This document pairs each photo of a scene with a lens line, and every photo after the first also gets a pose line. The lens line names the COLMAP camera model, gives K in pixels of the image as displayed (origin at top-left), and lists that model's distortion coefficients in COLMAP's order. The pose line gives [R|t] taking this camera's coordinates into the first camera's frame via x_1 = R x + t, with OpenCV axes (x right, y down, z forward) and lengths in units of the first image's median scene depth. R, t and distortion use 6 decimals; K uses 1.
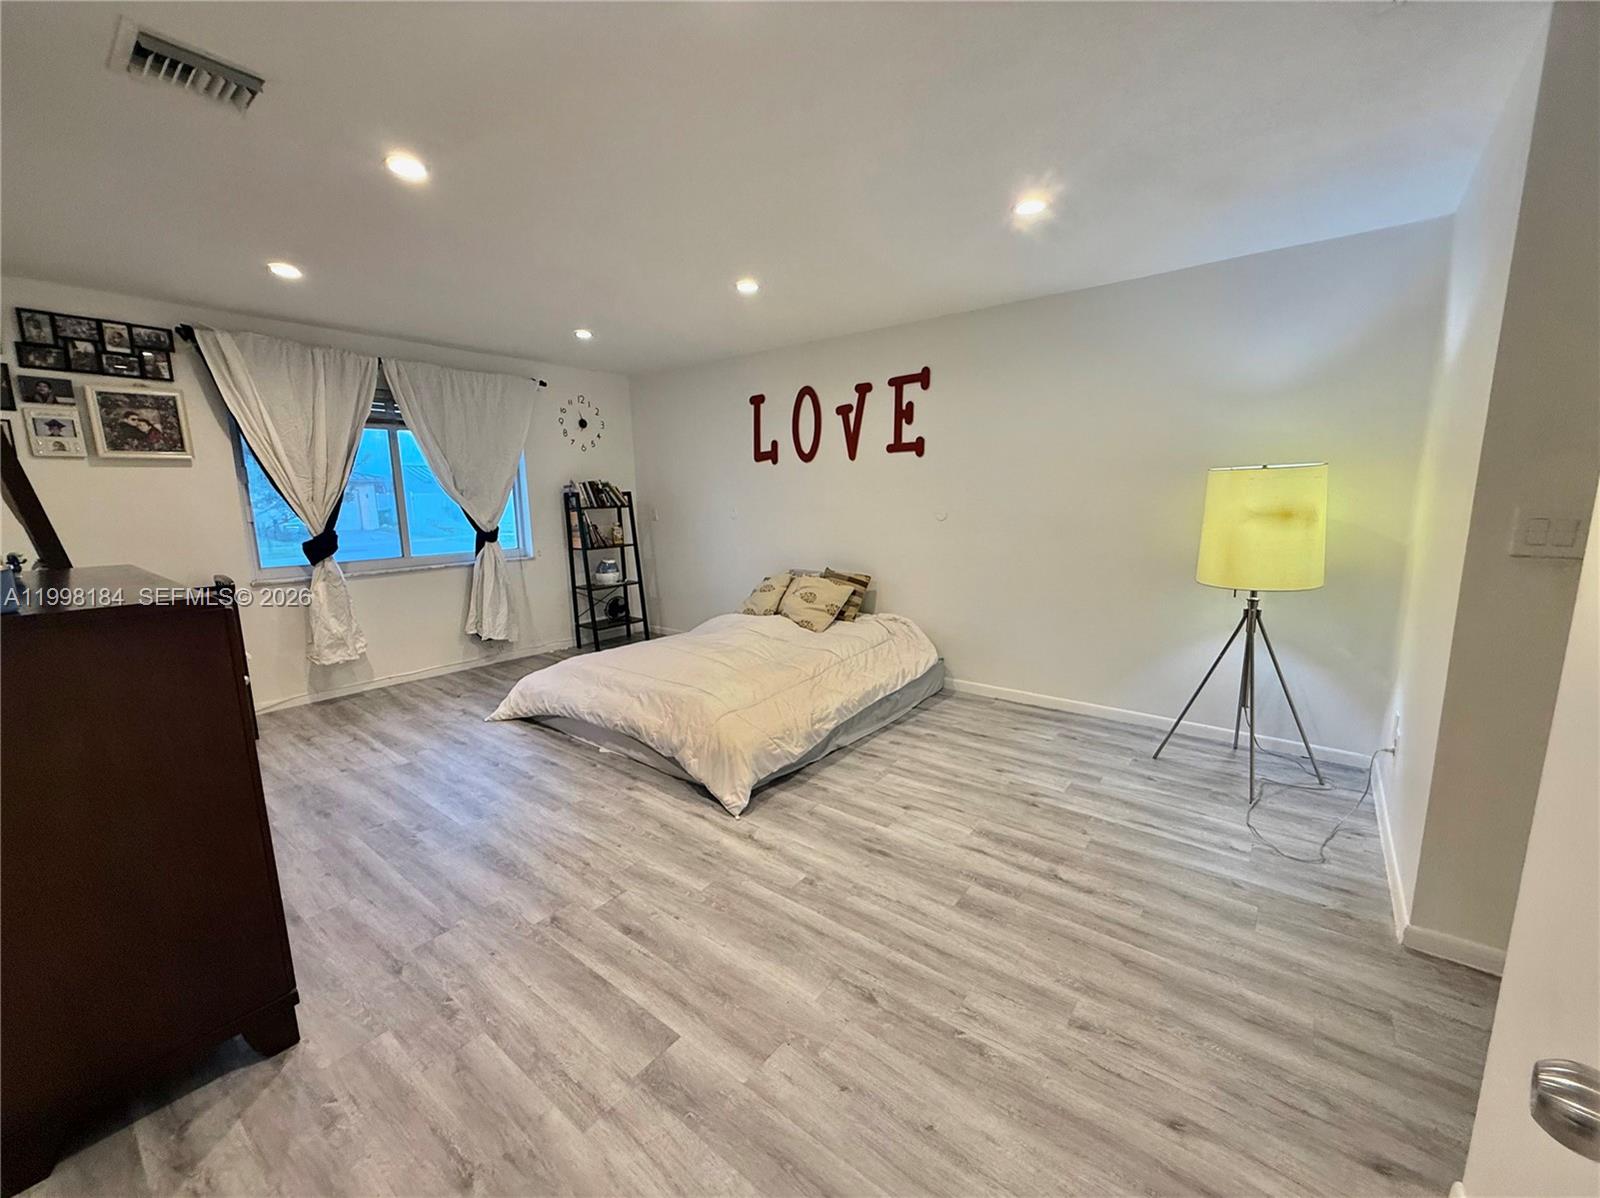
lens RADIAL K [[645.2, 0, 801.7], [0, 645.2, 603.5], [0, 0, 1]] dist [-0.000898, -0.000004]
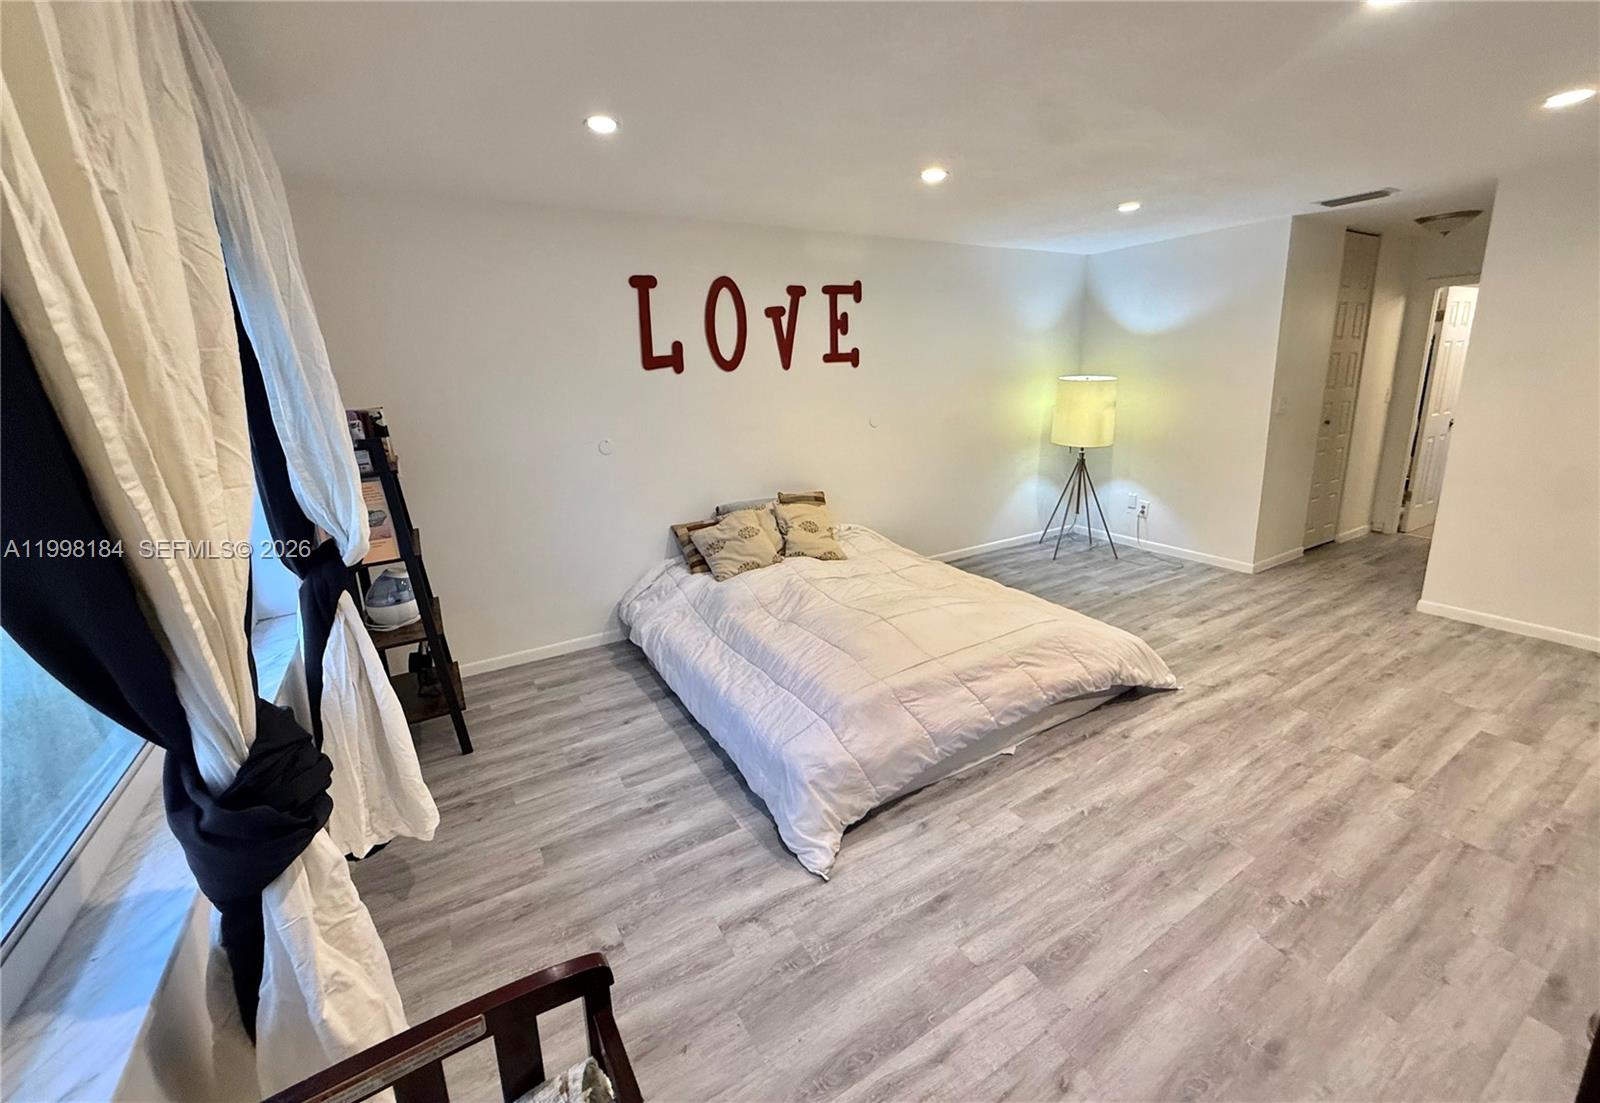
lens RADIAL K [[639.8, 0, 798.2], [0, 639.8, 508.3], [0, 0, 1]] dist [0.000328, -0.000100]
pose [[0.352147, -0.199052, 0.914533, -1.107480], [0.183807, 0.972803, 0.140959, -0.225336], [-0.917719, 0.118460, 0.379157, 0.963370]]
